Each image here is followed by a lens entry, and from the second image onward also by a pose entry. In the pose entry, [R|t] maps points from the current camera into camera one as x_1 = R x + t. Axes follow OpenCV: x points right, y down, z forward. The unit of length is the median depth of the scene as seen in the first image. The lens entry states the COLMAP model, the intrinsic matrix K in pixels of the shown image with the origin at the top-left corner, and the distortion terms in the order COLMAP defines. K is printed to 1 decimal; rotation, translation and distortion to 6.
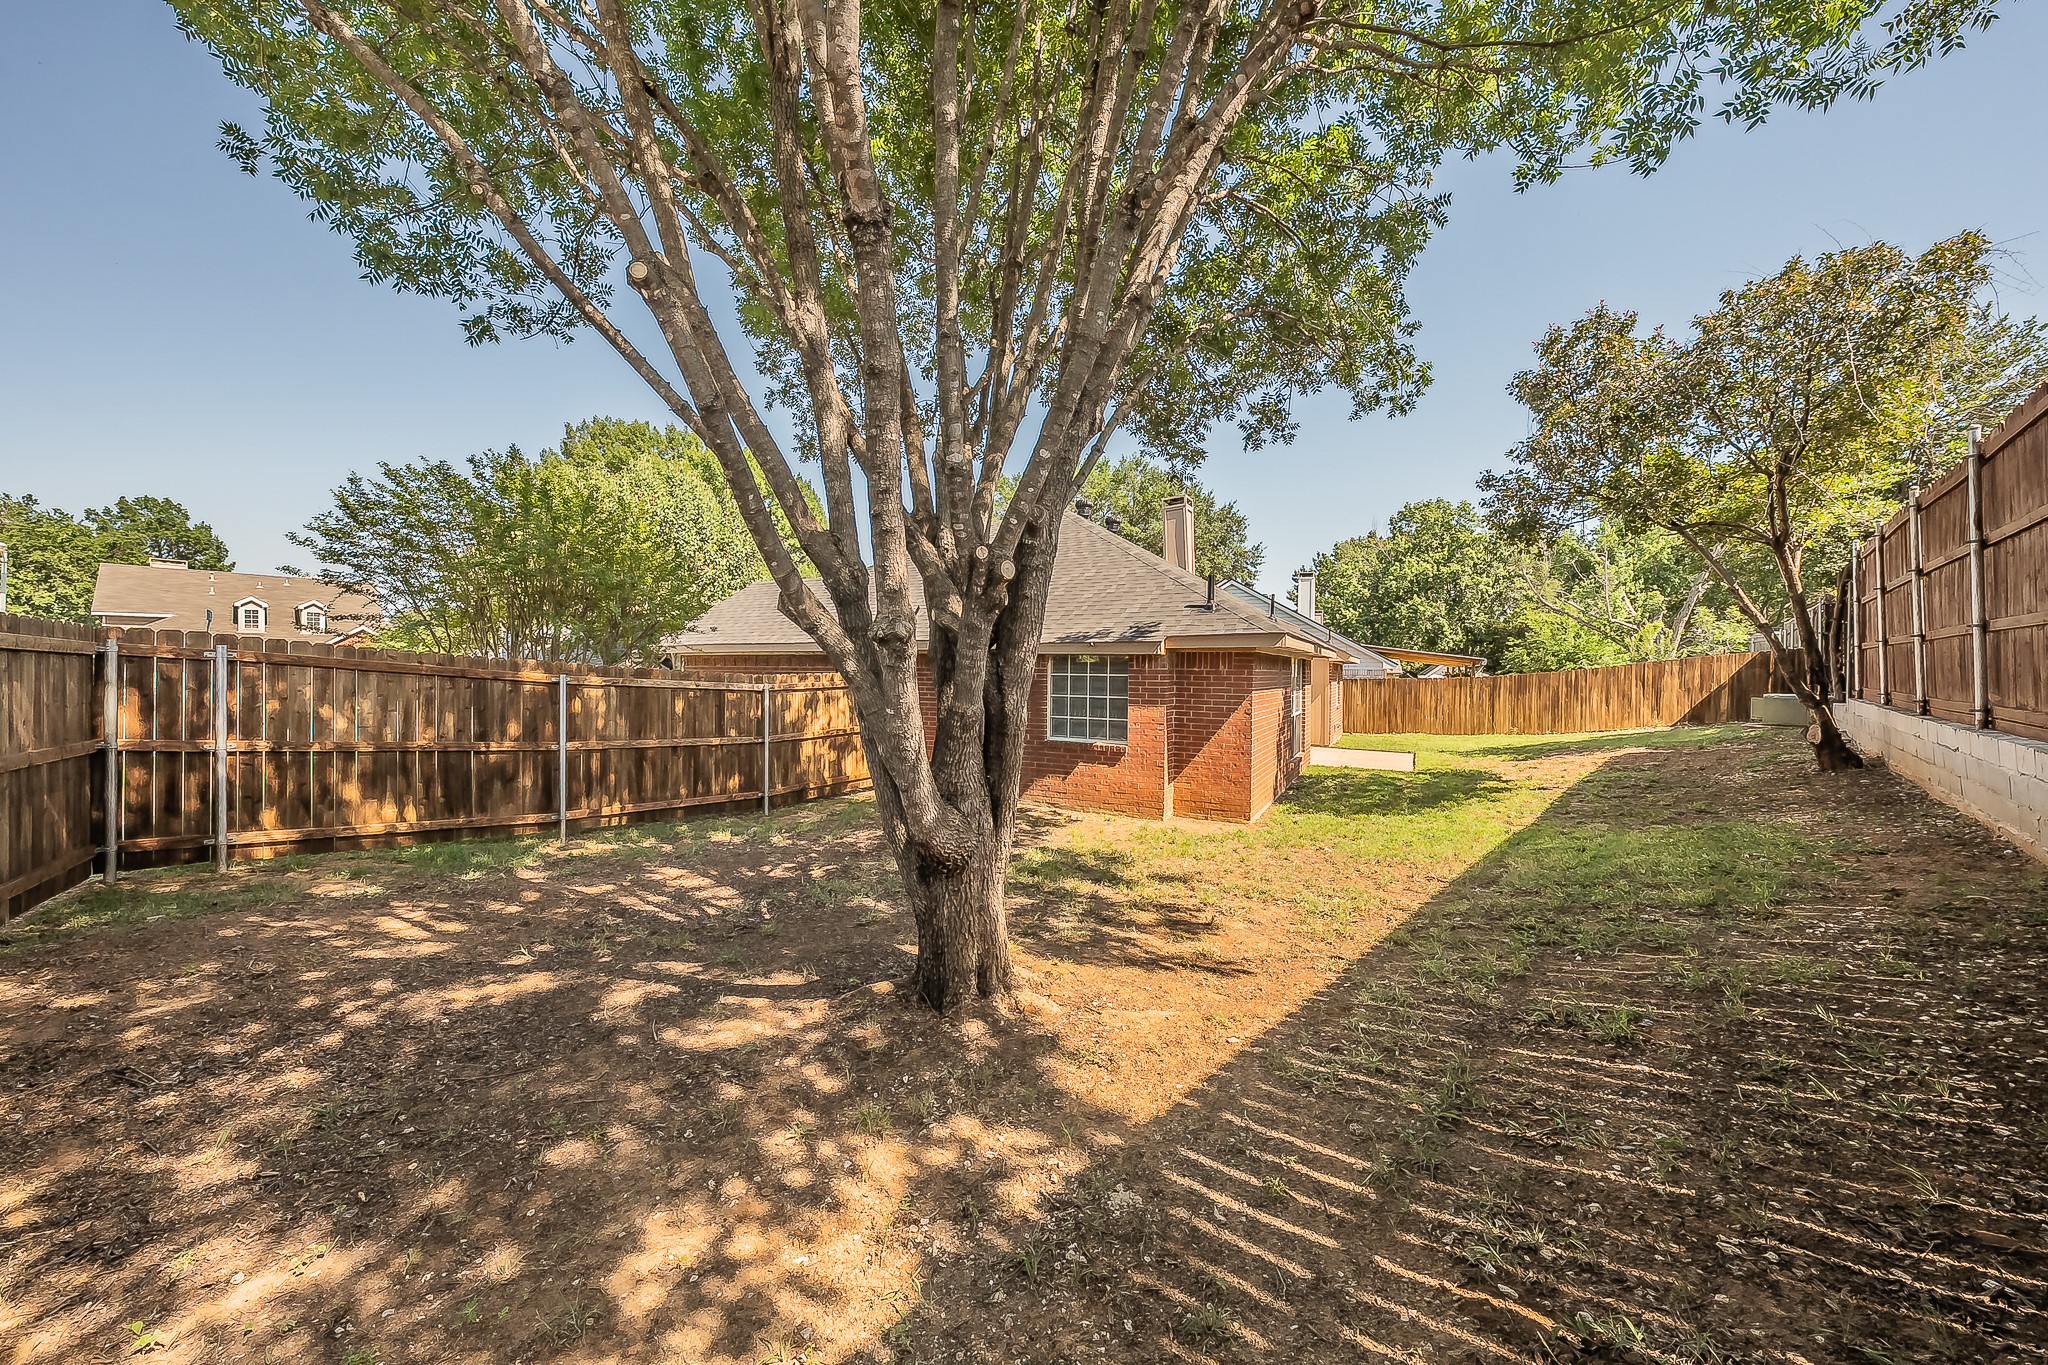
lens RADIAL K [[695.6, 0, 1018.4], [0, 695.6, 672.0], [0, 0, 1]] dist [-0.006606, -0.000026]
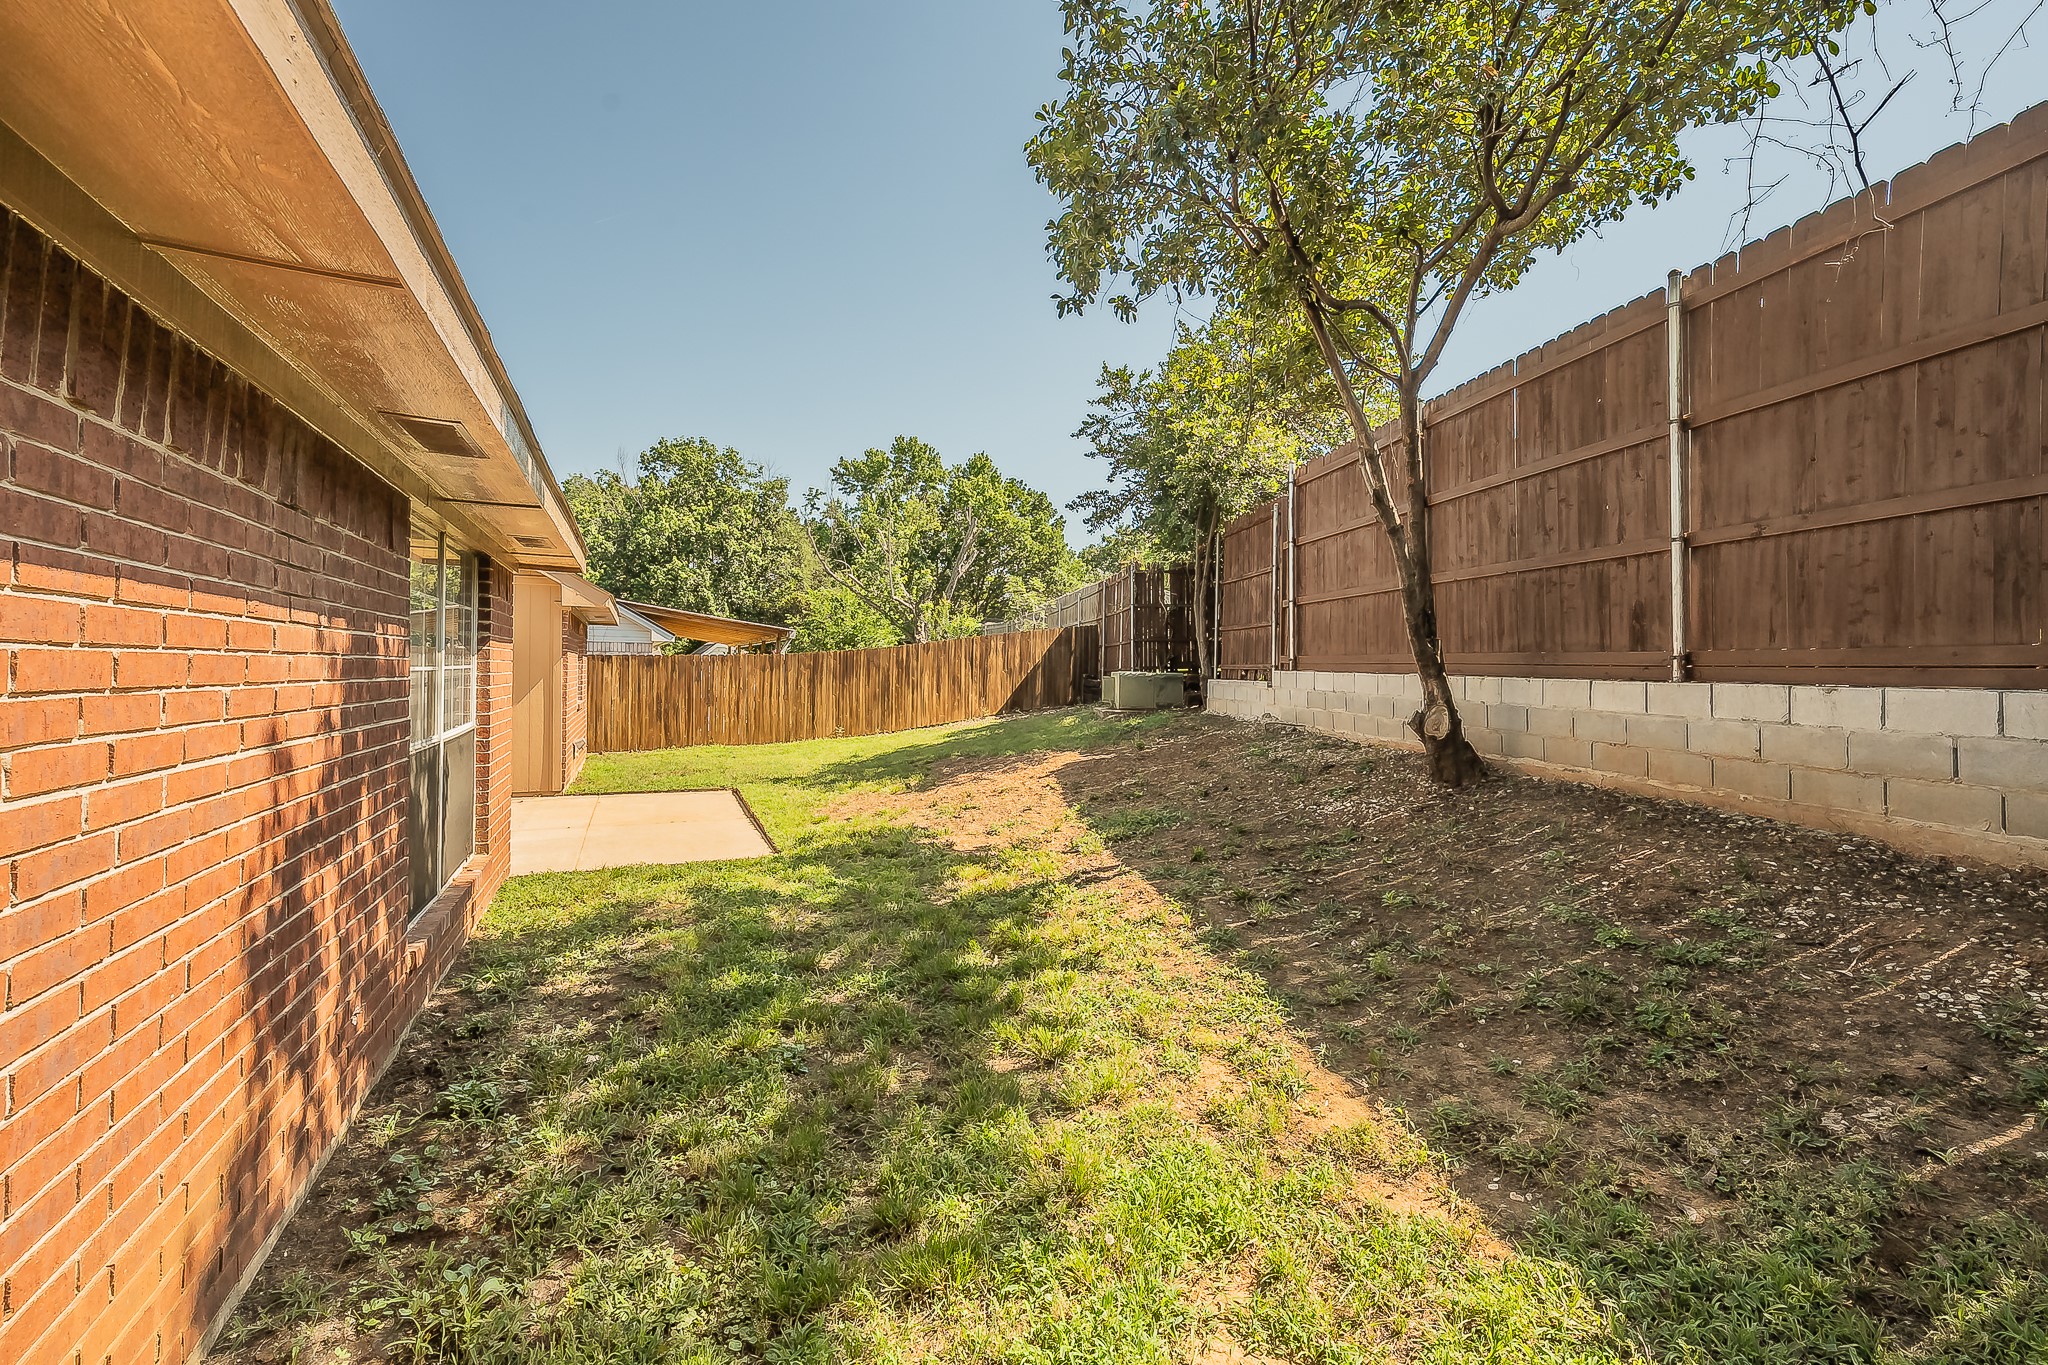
lens RADIAL K [[804.5, 0, 1008.5], [0, 804.5, 680.7], [0, 0, 1]] dist [-0.001594, 0.000147]
pose [[0.595258, -0.011506, 0.803452, 0.145829], [-0.003959, 0.999843, 0.017251, 0.016612], [-0.803525, -0.013450, 0.595120, 0.330872]]
